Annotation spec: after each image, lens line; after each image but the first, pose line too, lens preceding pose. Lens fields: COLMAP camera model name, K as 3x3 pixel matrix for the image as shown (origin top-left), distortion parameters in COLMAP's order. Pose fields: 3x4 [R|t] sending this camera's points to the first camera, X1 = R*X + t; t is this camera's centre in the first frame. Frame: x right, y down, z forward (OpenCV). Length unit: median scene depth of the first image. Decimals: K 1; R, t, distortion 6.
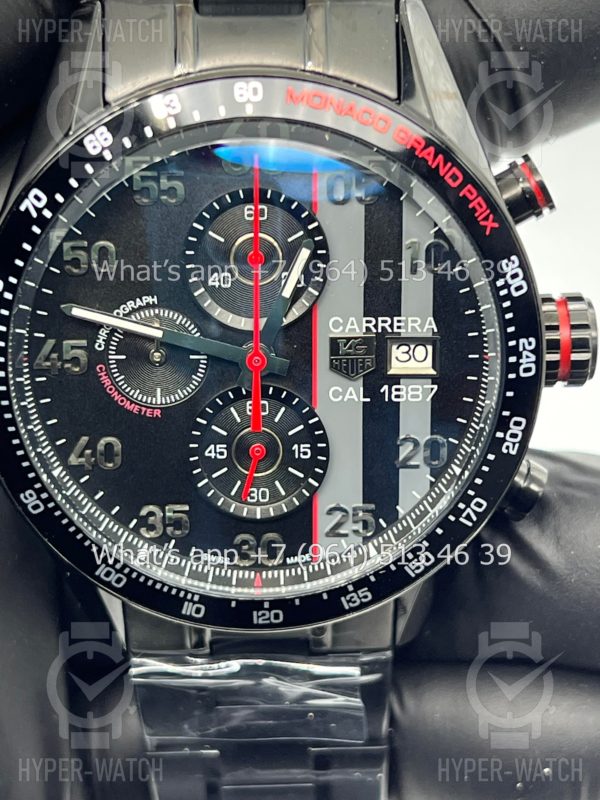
lens RADIAL K [[1891.9, 0, 300.0], [0, 1891.9, 400.0], [0, 0, 1]] dist [0.171515, -0.609282]
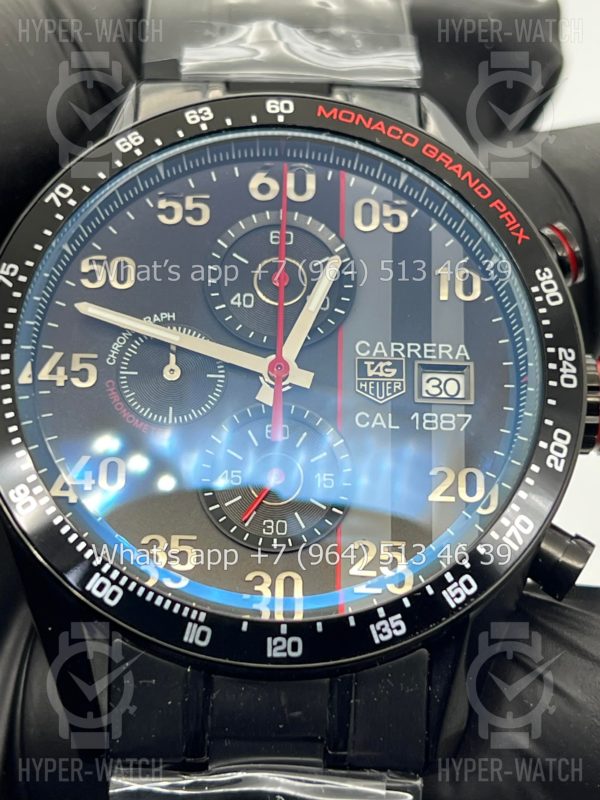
lens RADIAL K [[1891.9, 0, 300.0], [0, 1891.9, 400.0], [0, 0, 1]] dist [0.171515, -0.609282]
pose [[0.999045, 0.031385, 0.030402, -0.040243], [-0.007619, 0.810234, -0.586057, 0.534646], [-0.043026, 0.585265, 0.809699, 0.249394]]
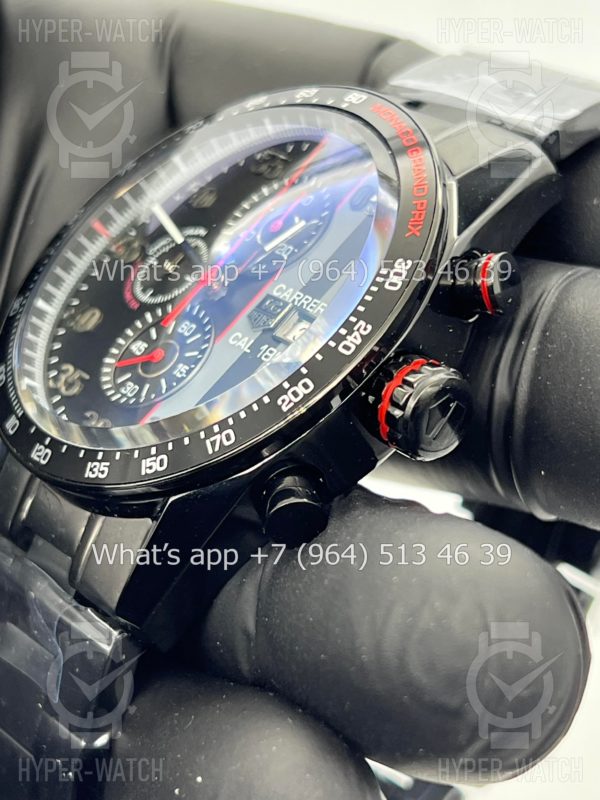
lens RADIAL K [[1897.6, 0, 300.0], [0, 1897.6, 400.0], [0, 0, 1]] dist [0.053465, 0.163807]
pose [[0.581302, 0.306589, -0.753718, 0.855077], [-0.754887, 0.548932, -0.358915, 0.371206], [0.303700, 0.777610, 0.550535, 0.458199]]
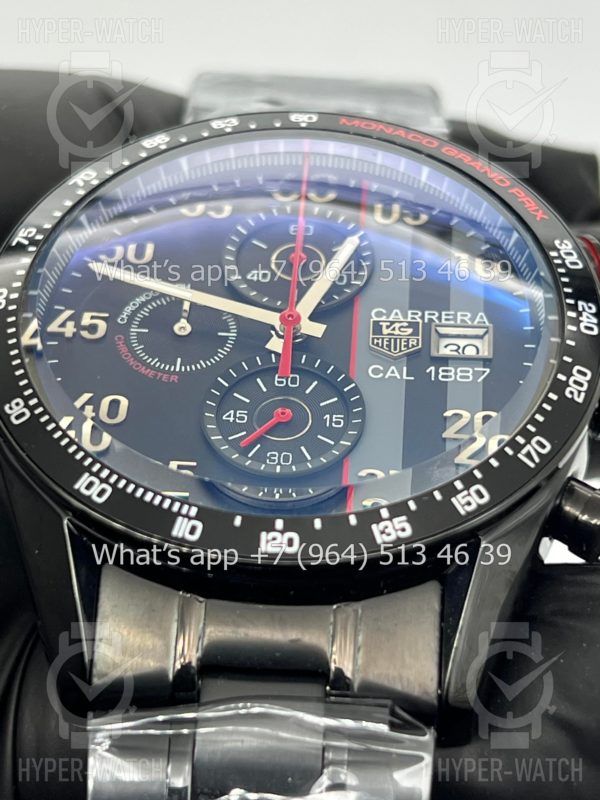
lens RADIAL K [[2016.4, 0, 299.9], [0, 2016.4, 312.9], [0, 0, 1]] dist [0.231766, -0.261469]
pose [[0.997488, 0.035431, -0.061342, 0.040878], [-0.070838, 0.503736, -0.860948, 0.810485], [0.000396, 0.863131, 0.504980, 0.499466]]
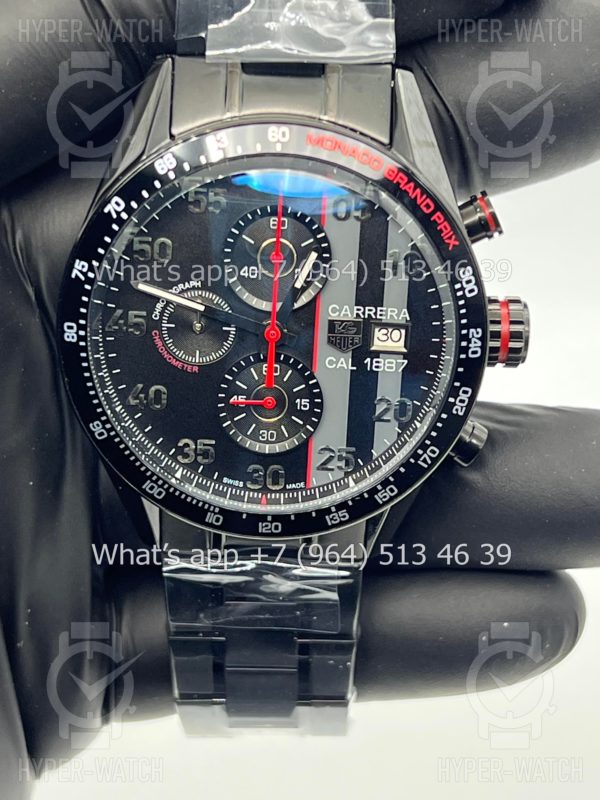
lens RADIAL K [[1891.9, 0, 300.0], [0, 1891.9, 400.0], [0, 0, 1]] dist [0.171515, -0.609282]
pose [[0.998365, 0.057137, 0.001648, -0.003272], [-0.057148, 0.998339, 0.007328, 0.014674], [-0.001227, -0.007410, 0.999972, -0.331000]]
